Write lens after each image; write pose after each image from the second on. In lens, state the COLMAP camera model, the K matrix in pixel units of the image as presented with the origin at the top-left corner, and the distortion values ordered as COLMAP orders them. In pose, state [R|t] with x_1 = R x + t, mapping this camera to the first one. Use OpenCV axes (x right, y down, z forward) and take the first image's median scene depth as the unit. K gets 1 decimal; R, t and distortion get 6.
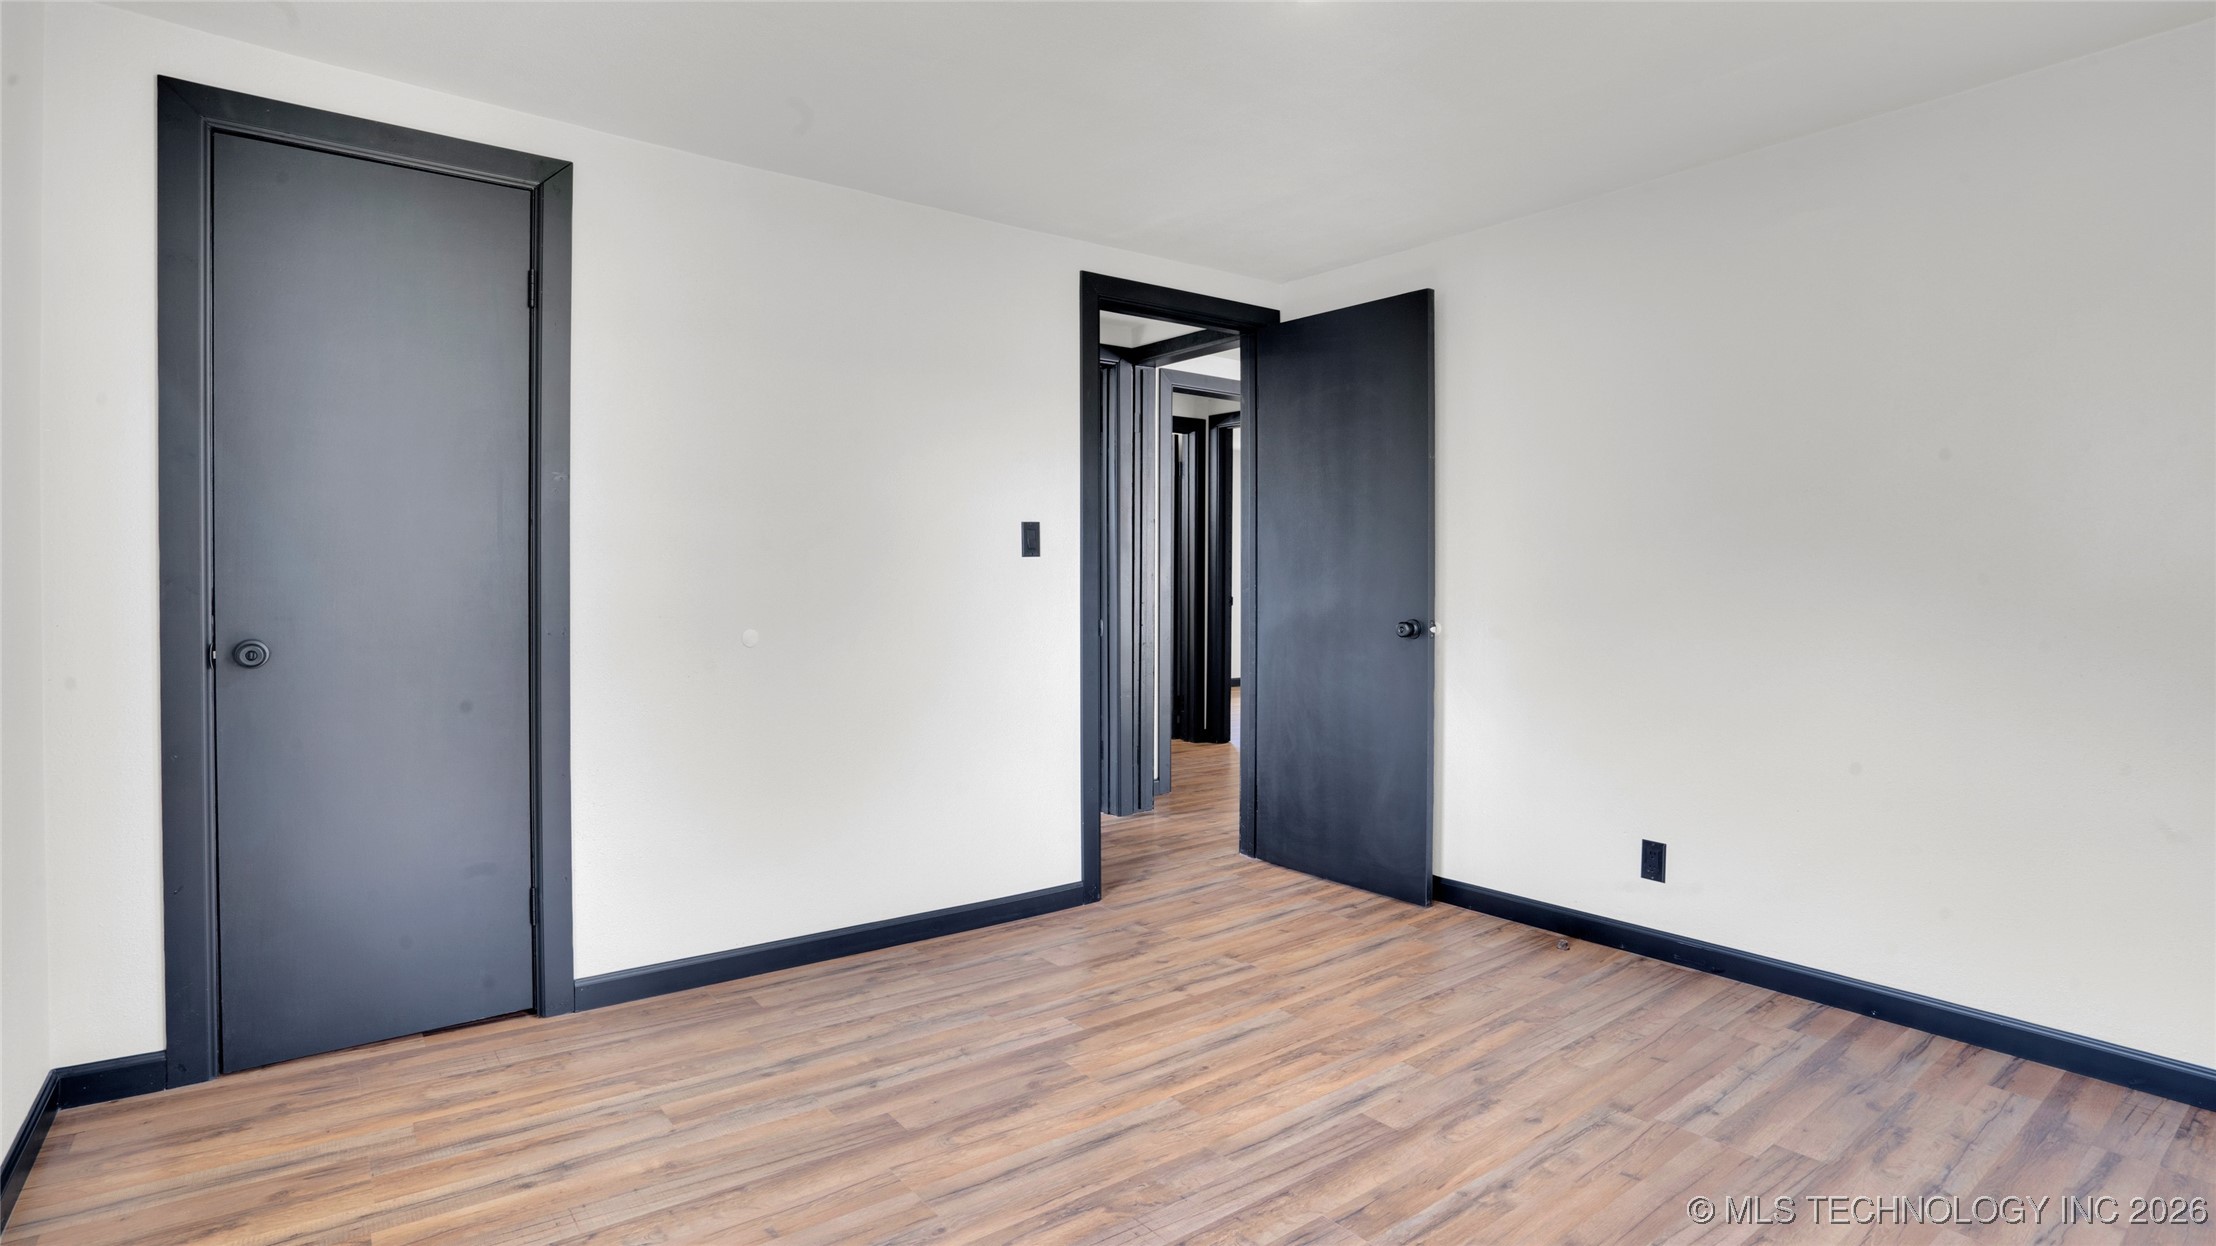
lens RADIAL K [[1051.9, 0, 1105.8], [0, 1051.9, 621.5], [0, 0, 1]] dist [0.000382, 0.000213]
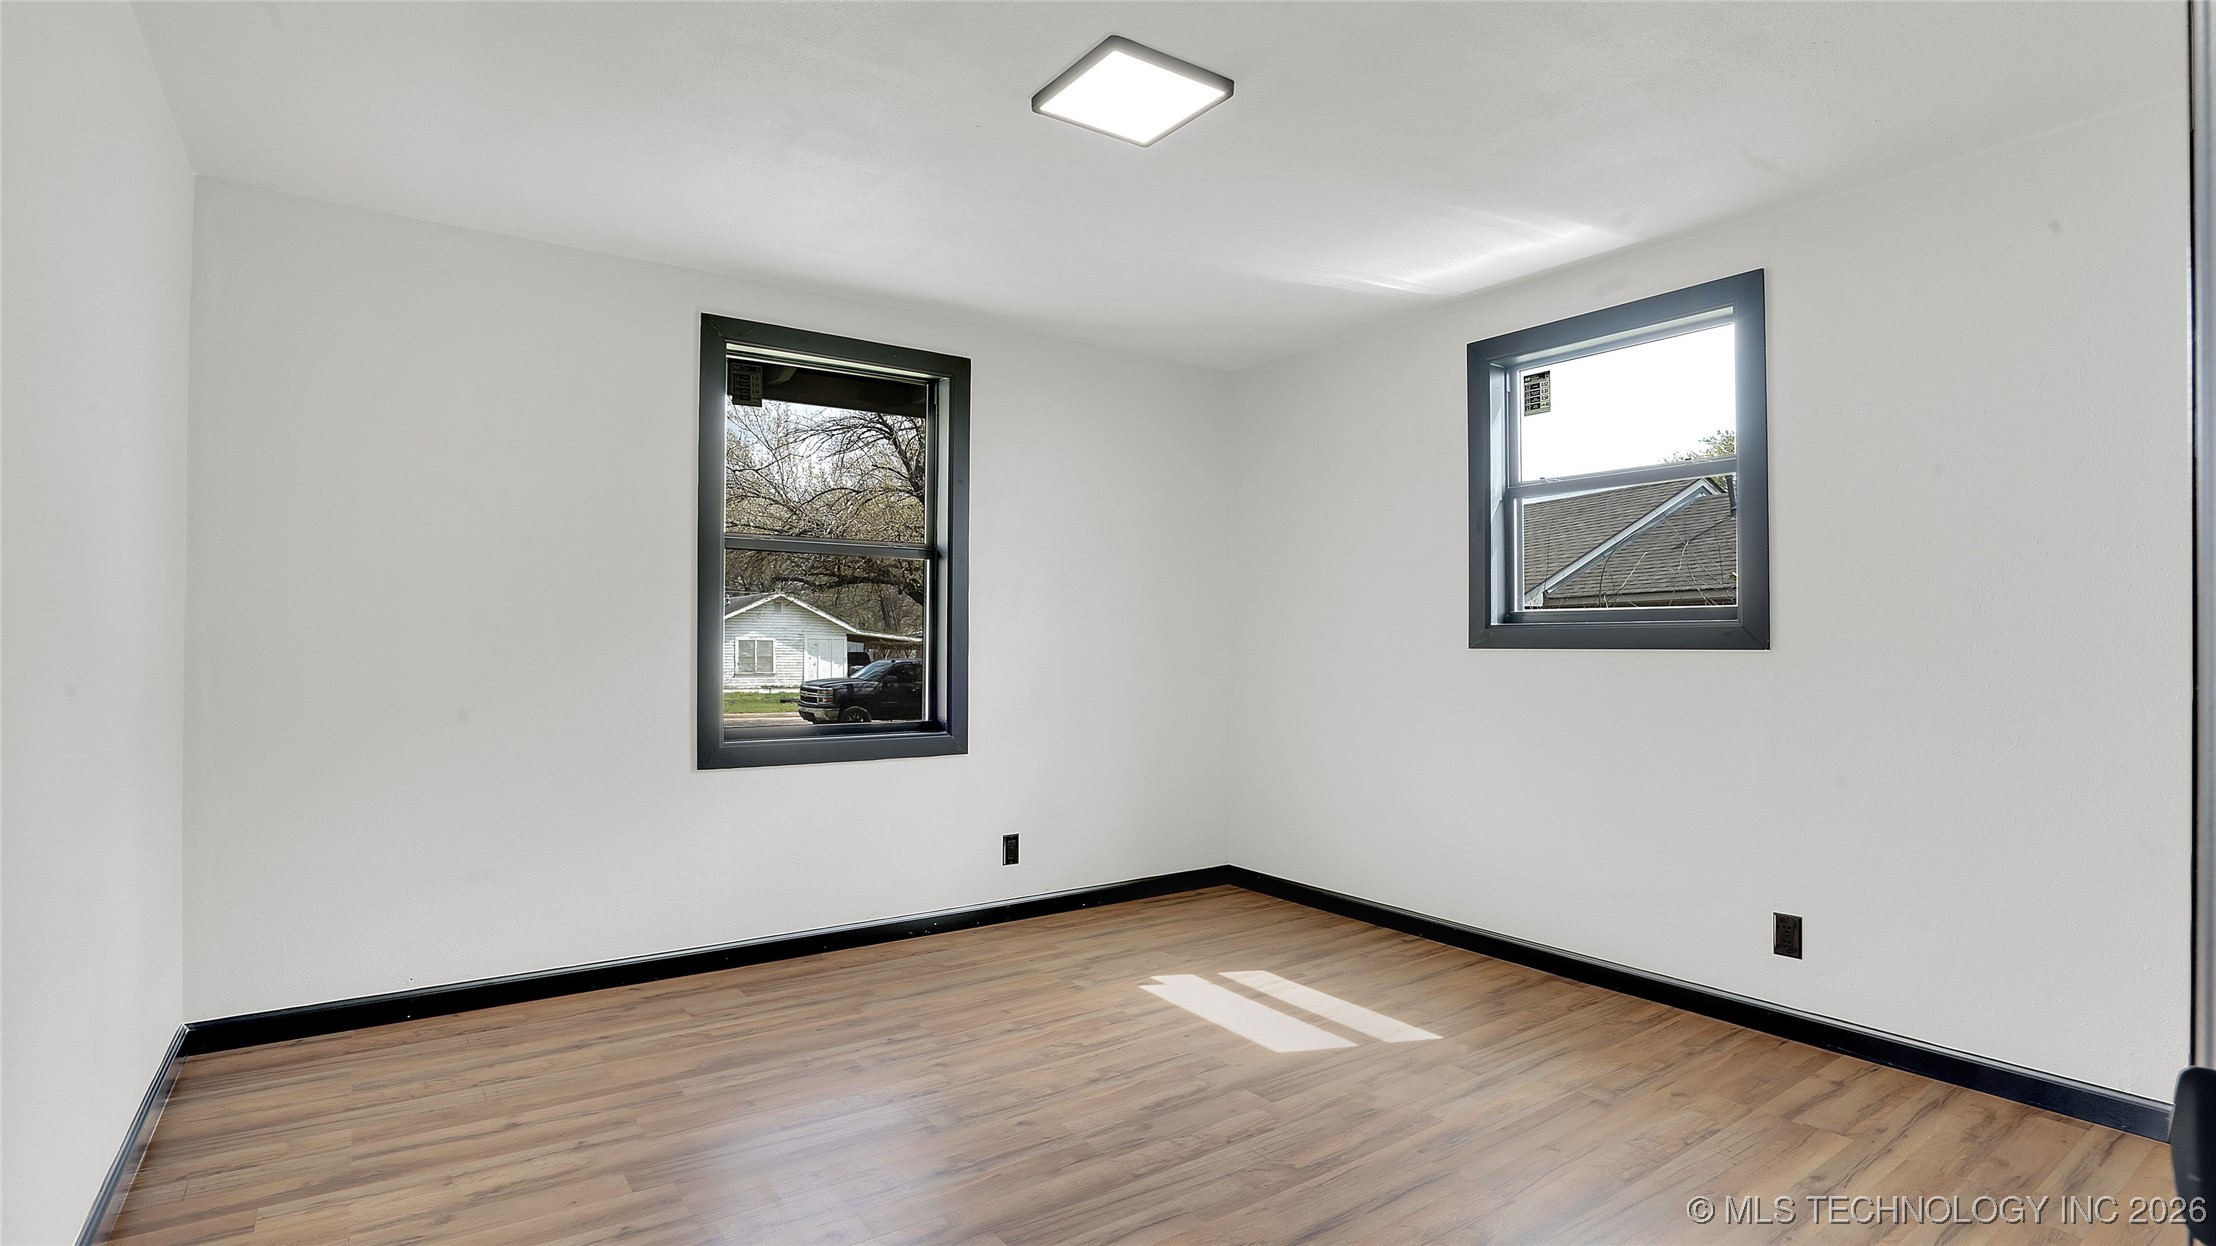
lens RADIAL K [[1051.9, 0, 1098.0], [0, 1051.9, 624.6], [0, 0, 1]] dist [0.000382, 0.000213]
pose [[-0.999453, -0.010048, 0.031517, 0.178521], [-0.010085, 0.999949, -0.001021, -0.042932], [-0.031505, -0.001338, -0.999503, 2.069623]]
